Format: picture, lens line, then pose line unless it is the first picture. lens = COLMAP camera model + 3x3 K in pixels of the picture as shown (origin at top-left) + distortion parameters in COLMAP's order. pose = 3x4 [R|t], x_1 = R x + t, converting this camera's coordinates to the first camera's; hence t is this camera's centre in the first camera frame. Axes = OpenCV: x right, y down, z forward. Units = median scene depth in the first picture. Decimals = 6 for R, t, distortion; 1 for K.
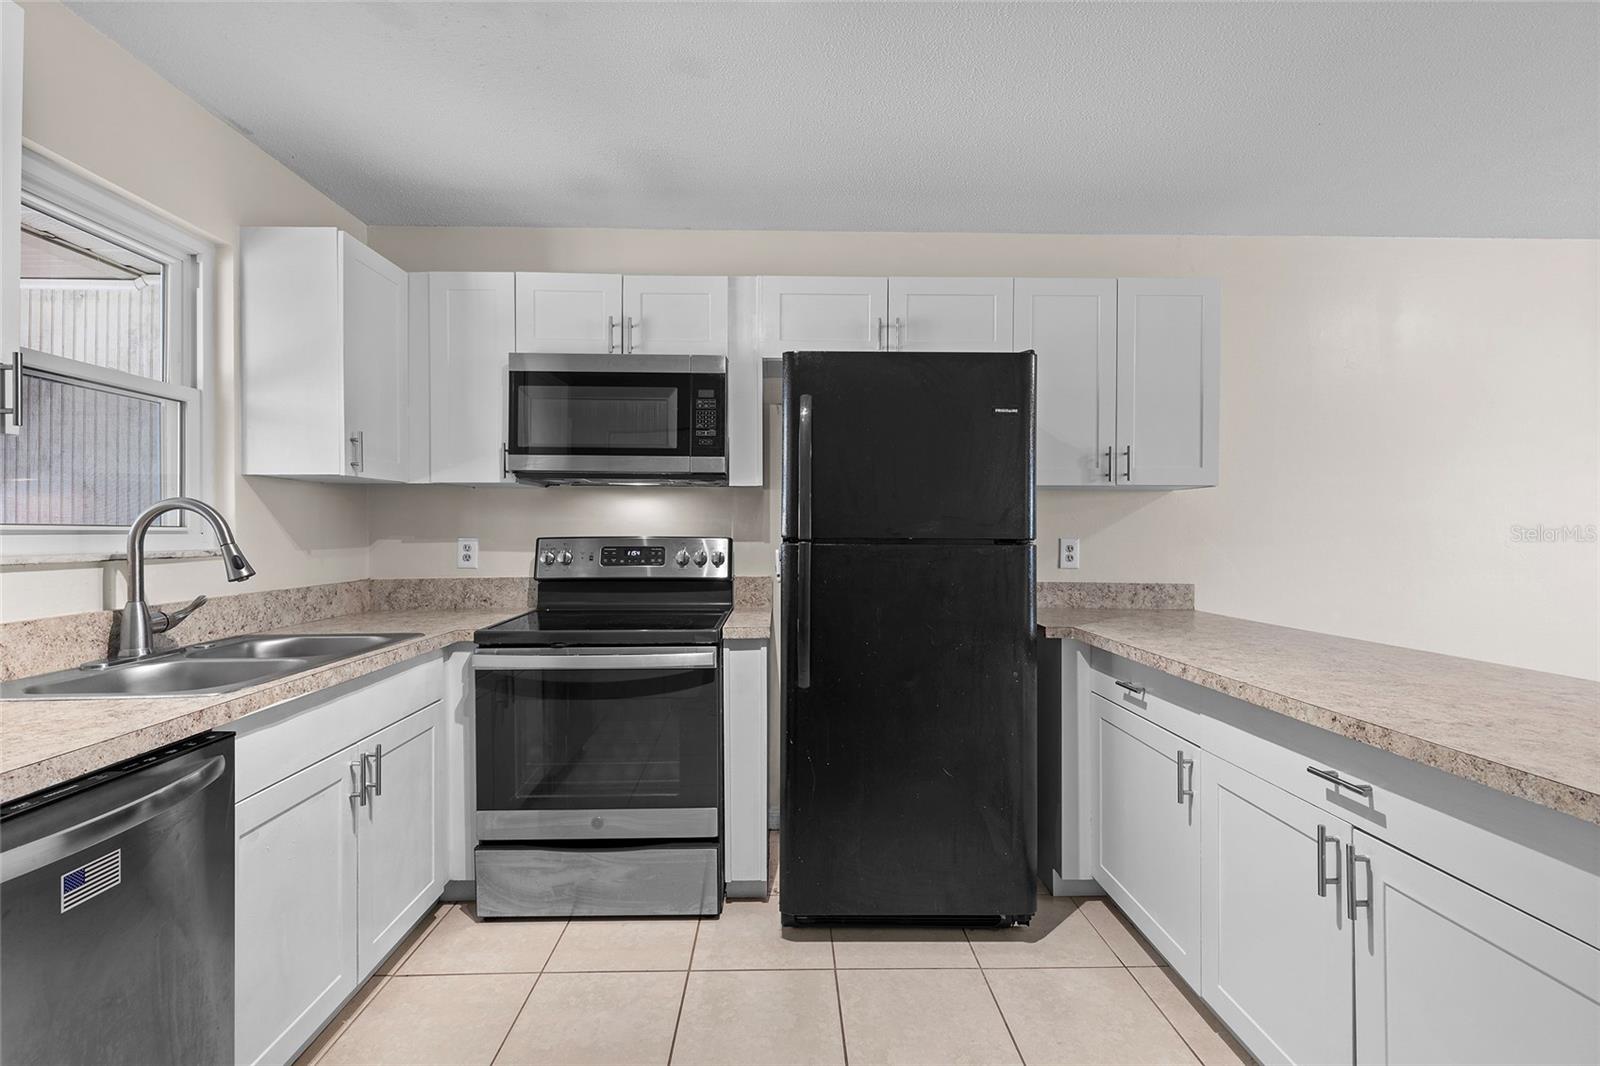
lens RADIAL K [[720.6, 0, 800.0], [0, 720.6, 533.0], [0, 0, 1]] dist [0.004957, -0.000502]
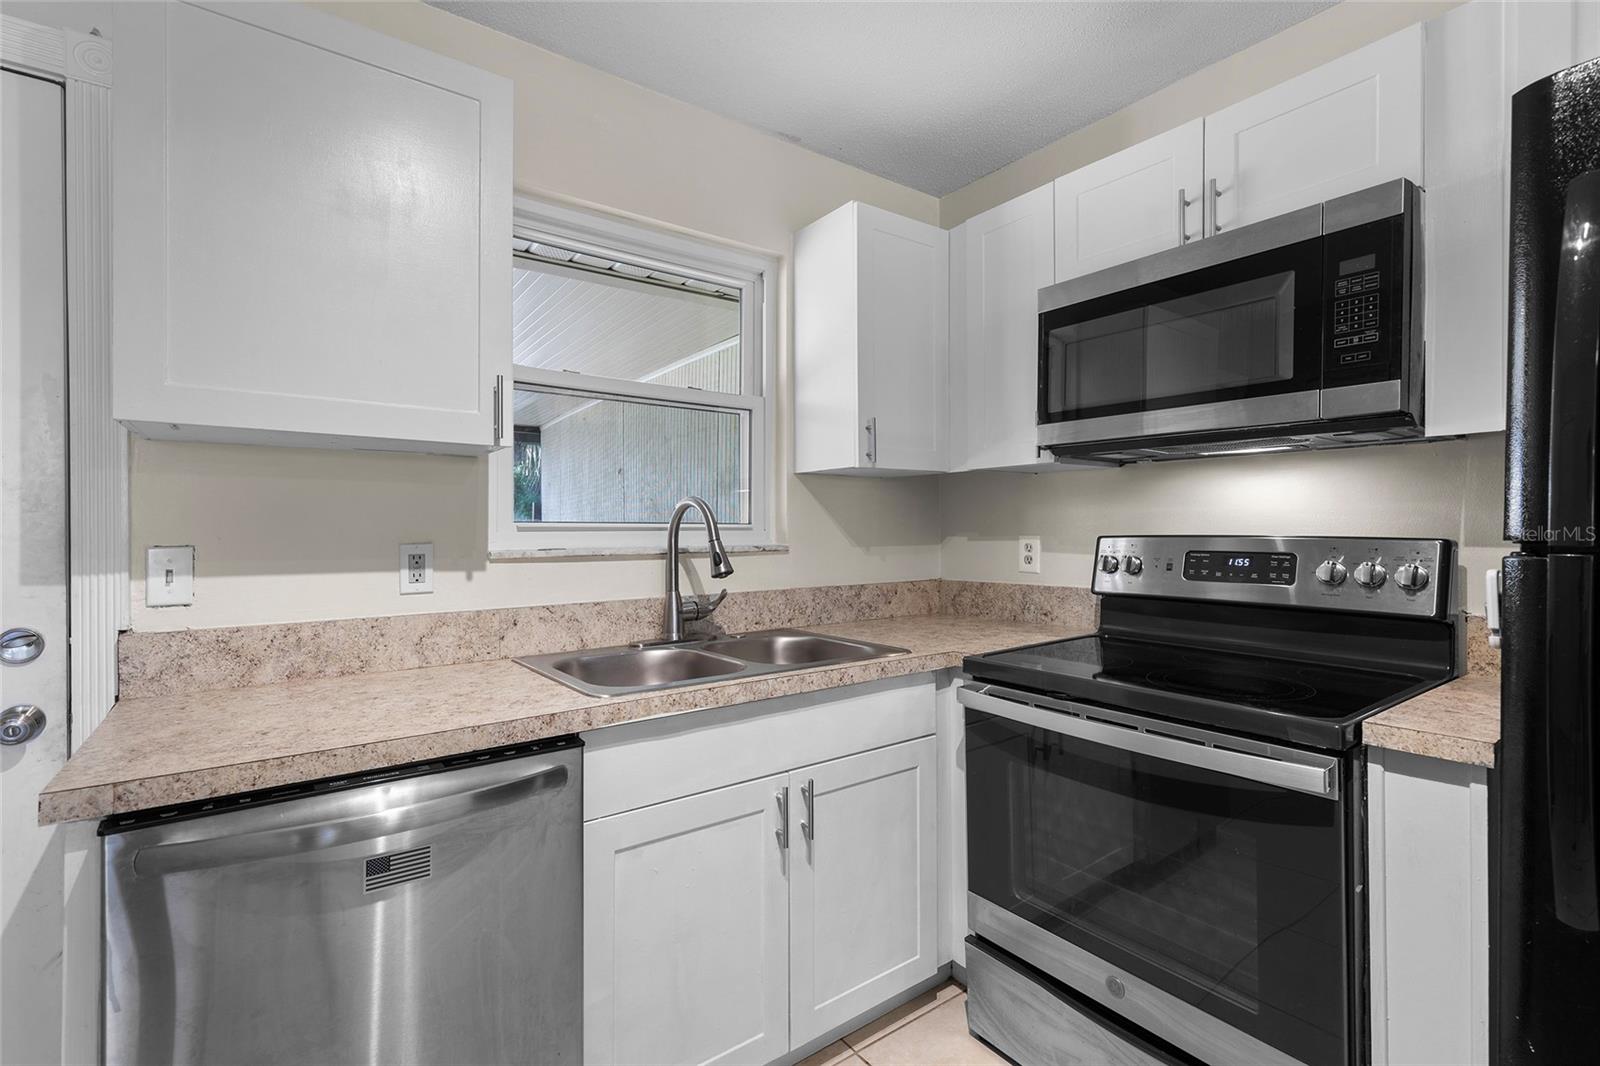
lens RADIAL K [[720.6, 0, 800.0], [0, 720.6, 533.0], [0, 0, 1]] dist [0.004957, -0.000502]
pose [[0.567528, 0.004243, -0.823343, 0.082726], [-0.000383, 0.999988, 0.004889, -0.000110], [0.823354, -0.002459, 0.567523, 0.407521]]
